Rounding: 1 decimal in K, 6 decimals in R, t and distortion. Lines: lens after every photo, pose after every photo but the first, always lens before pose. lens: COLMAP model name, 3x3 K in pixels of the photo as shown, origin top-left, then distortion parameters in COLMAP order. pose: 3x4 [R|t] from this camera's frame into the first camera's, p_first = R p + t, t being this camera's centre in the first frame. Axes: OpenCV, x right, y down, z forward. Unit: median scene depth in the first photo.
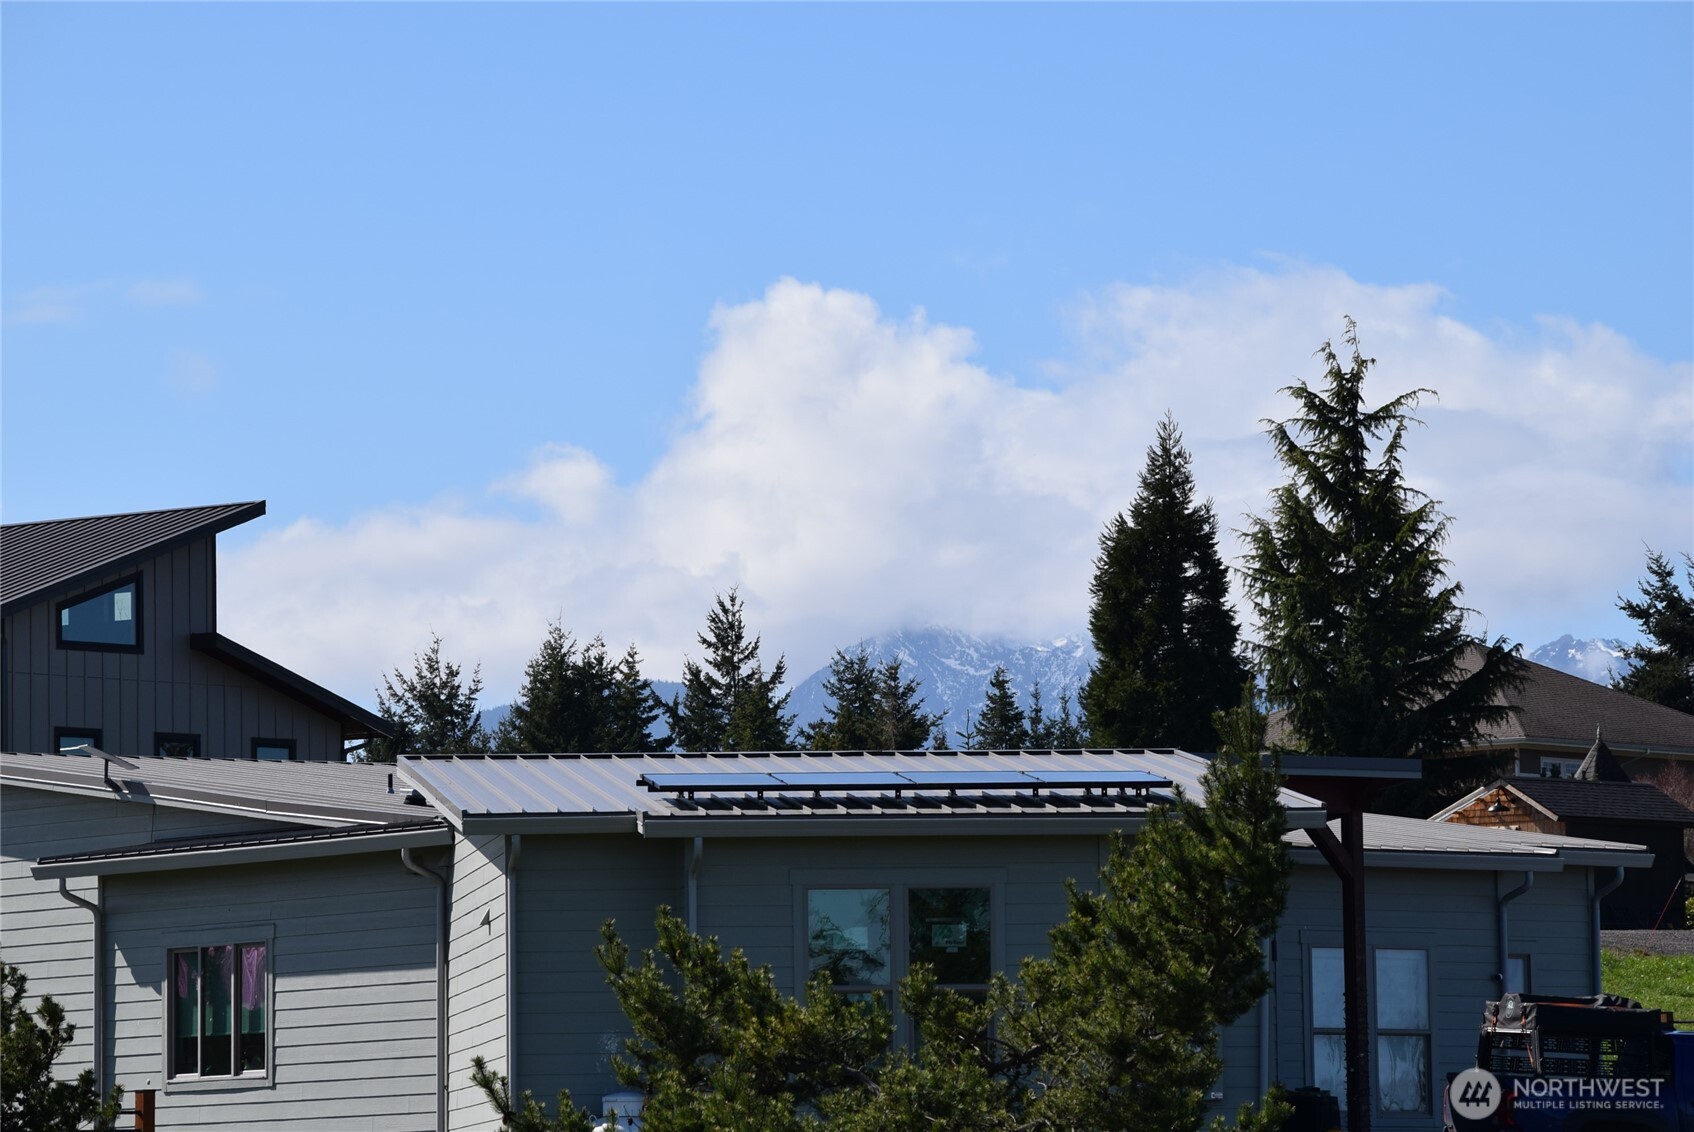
lens RADIAL K [[7706.5, 0, 847.0], [0, 7706.5, 566.0], [0, 0, 1]] dist [-0.049023, 87.595093]
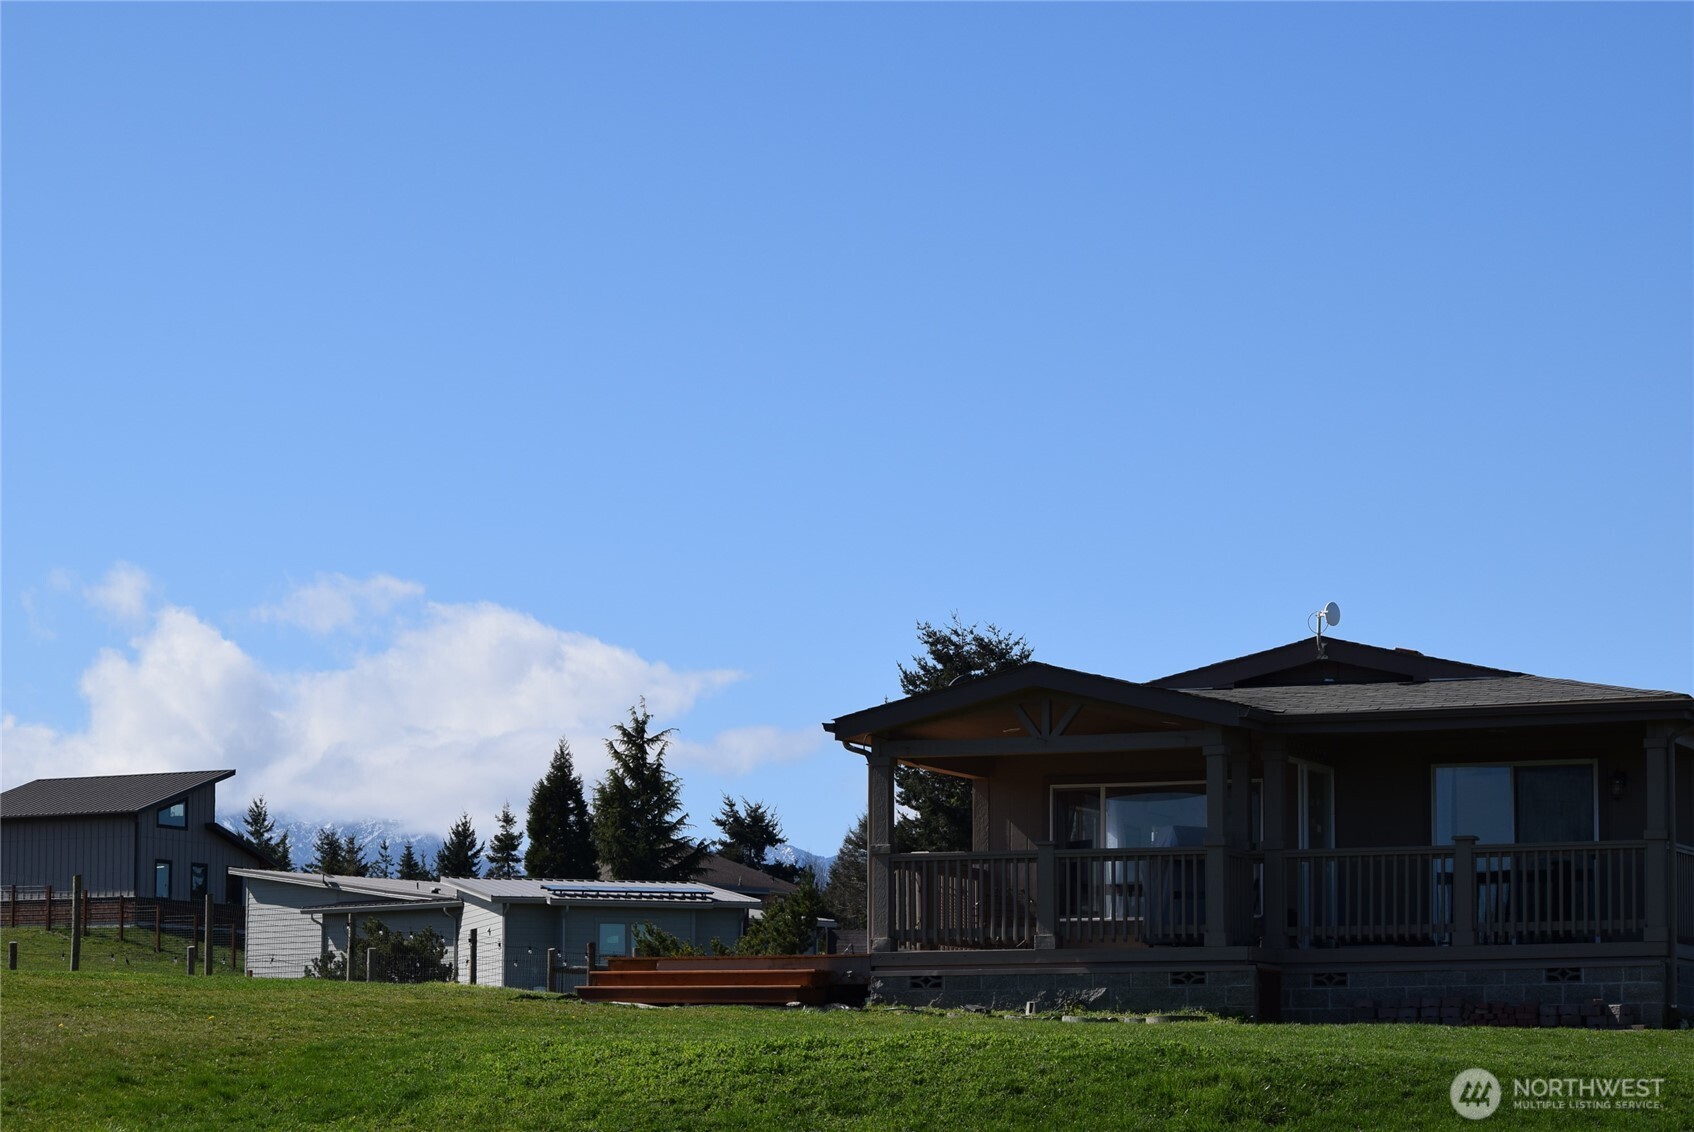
lens RADIAL K [[4510.0, 0, 847.0], [0, 4510.0, 566.0], [0, 0, 1]] dist [-0.157517, -1.127835]
pose [[0.988569, 0.037892, 0.145931, -0.071608], [-0.030912, 0.998280, -0.049812, -0.006002], [-0.147567, 0.044732, 0.988040, -0.332414]]
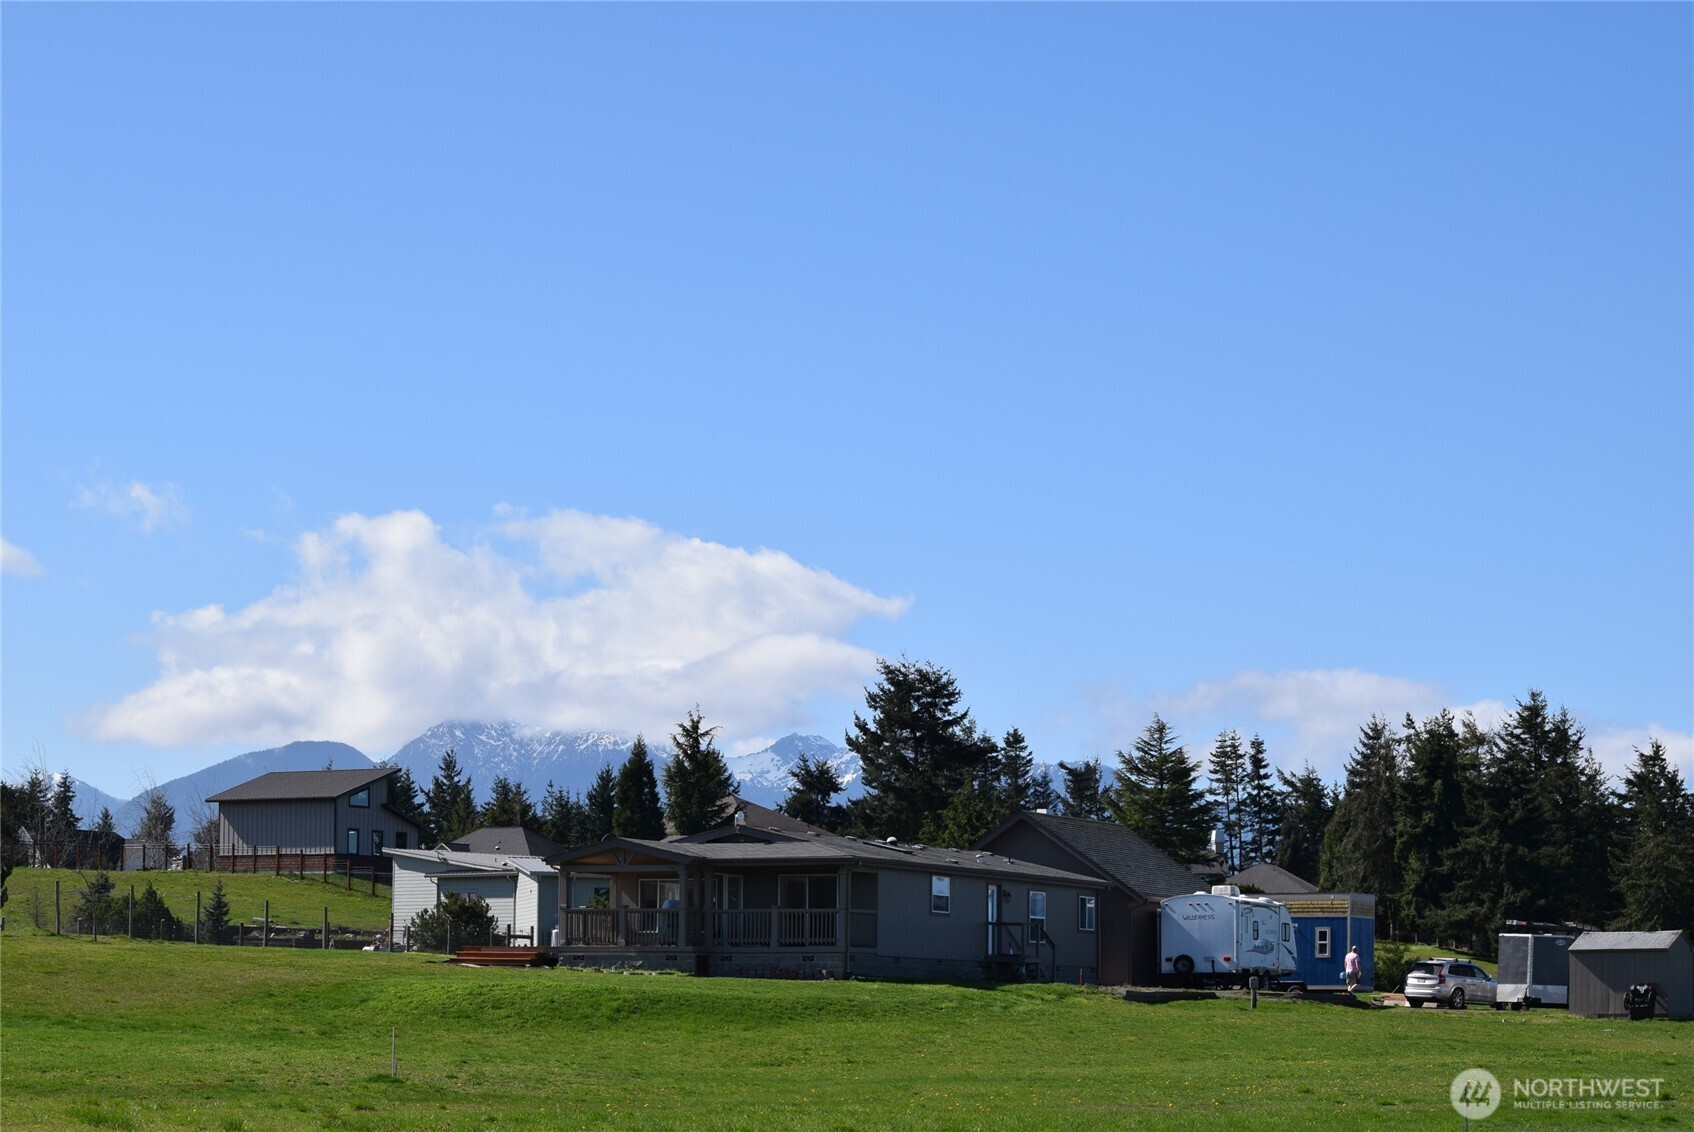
lens RADIAL K [[4124.0, 0, 847.0], [0, 4124.0, 566.0], [0, 0, 1]] dist [-0.336026, -0.208772]
pose [[0.994071, 0.035169, 0.102889, -0.052509], [-0.032222, 0.999025, -0.030163, -0.039714], [-0.103850, 0.026669, 0.994235, -0.732577]]
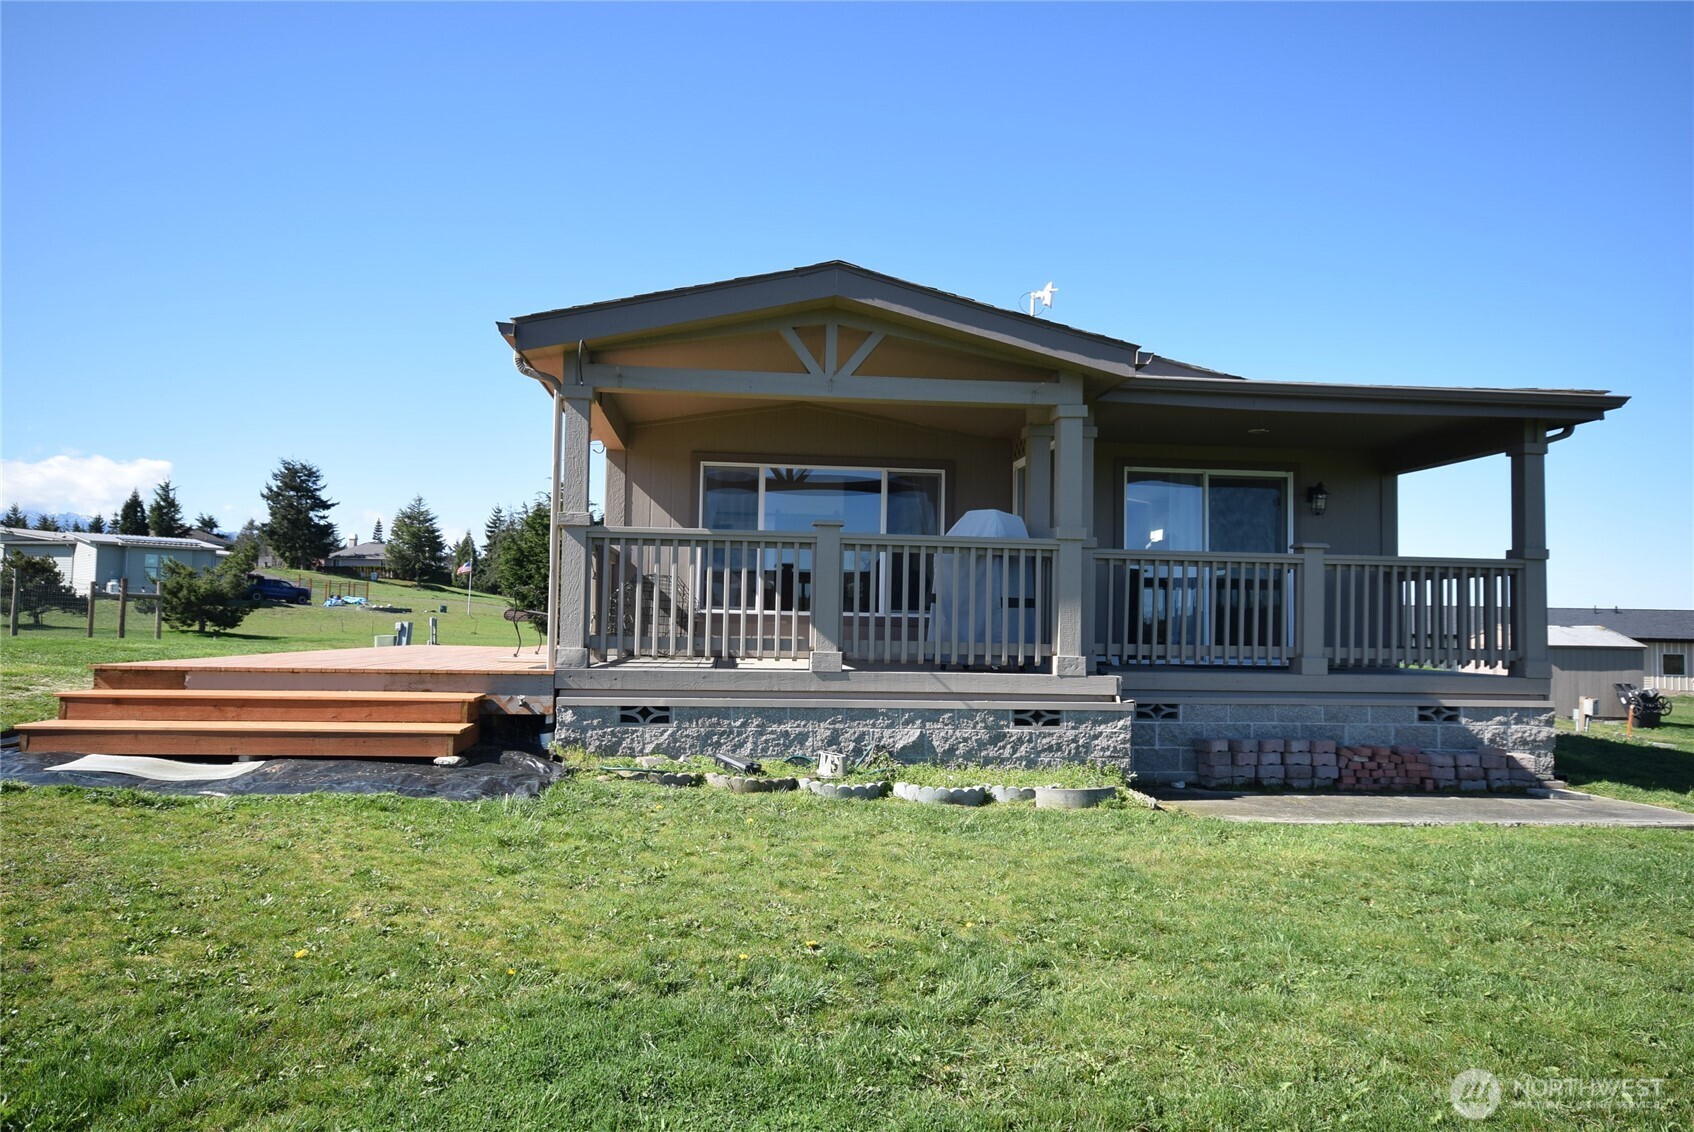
lens RADIAL K [[1052.0, 0, 847.0], [0, 1052.0, 566.0], [0, 0, 1]] dist [-0.000381, 0.002322]
pose [[0.776803, 0.063927, 0.626490, -0.046541], [-0.082174, 0.996618, 0.000195, -0.001295], [-0.624359, -0.051633, 0.779429, -0.093241]]
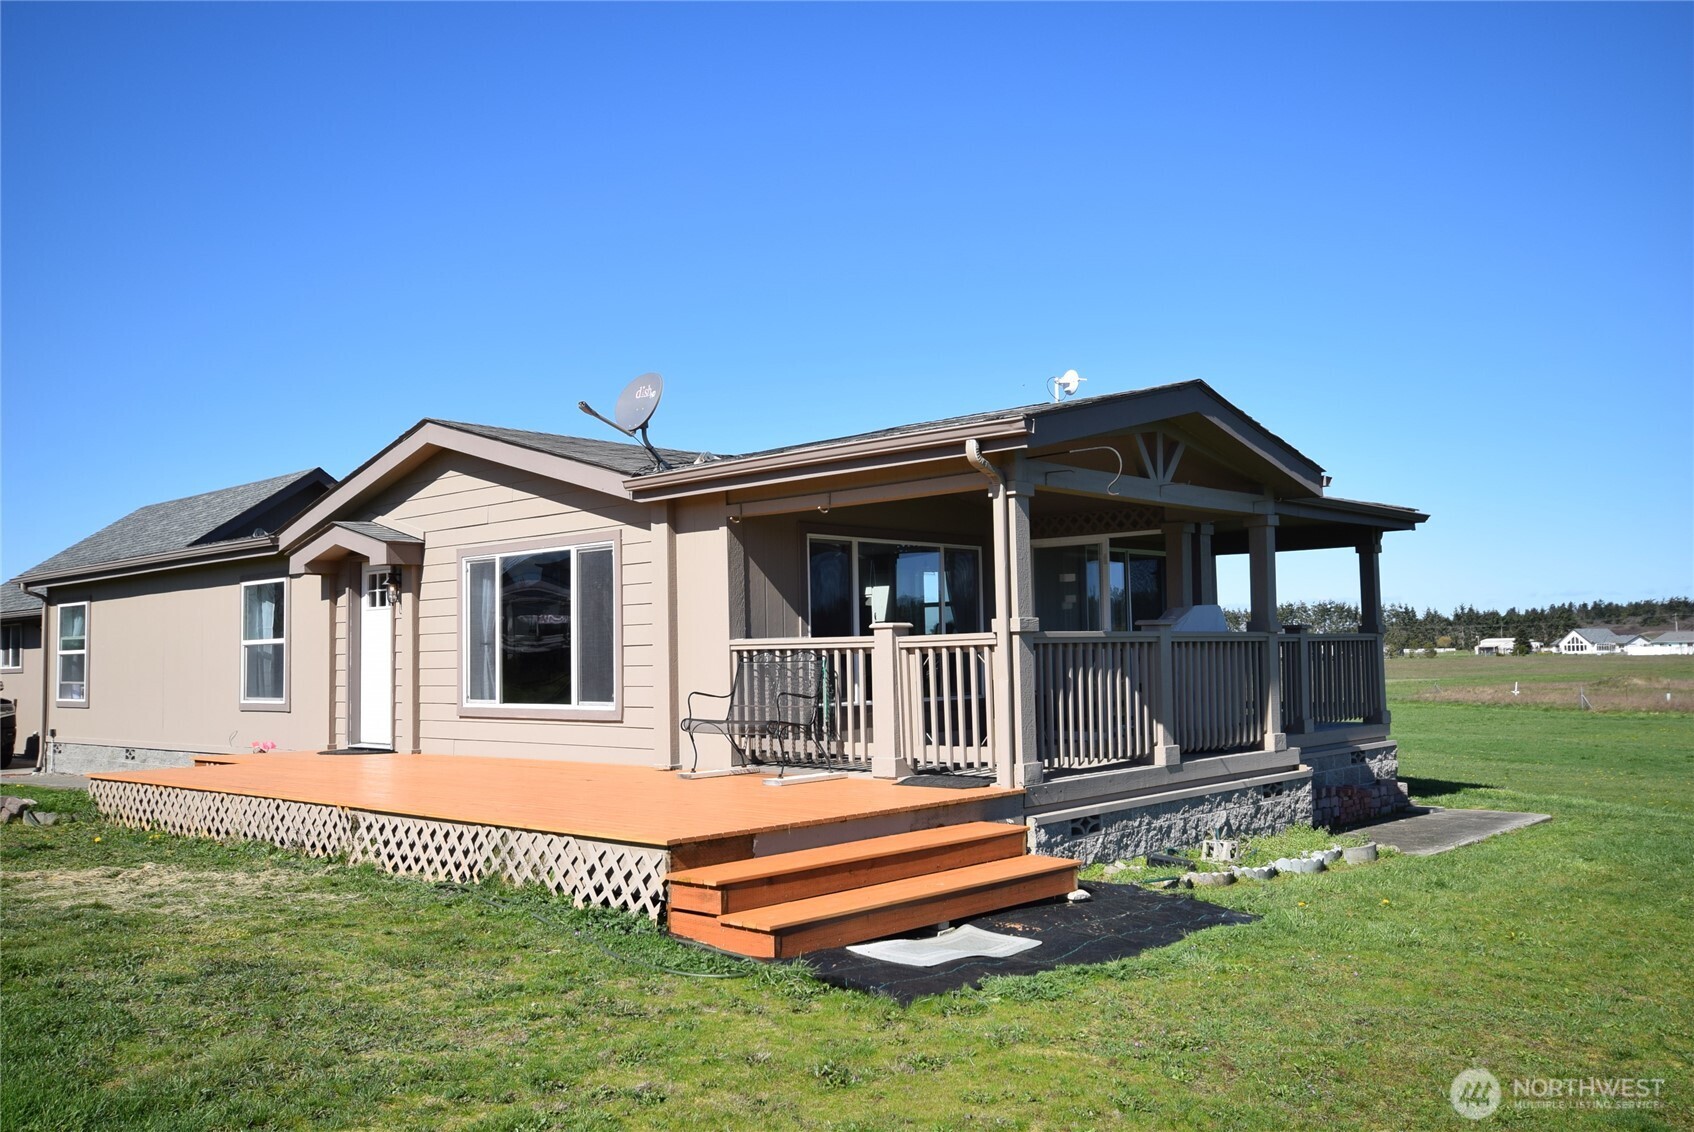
lens RADIAL K [[1373.0, 0, 847.0], [0, 1373.0, 566.0], [0, 0, 1]] dist [0.010817, 0.008957]
pose [[0.160868, 0.075769, 0.984063, -0.083690], [-0.066451, 0.995618, -0.065796, -0.000540], [-0.984736, -0.054808, 0.165198, -0.051775]]
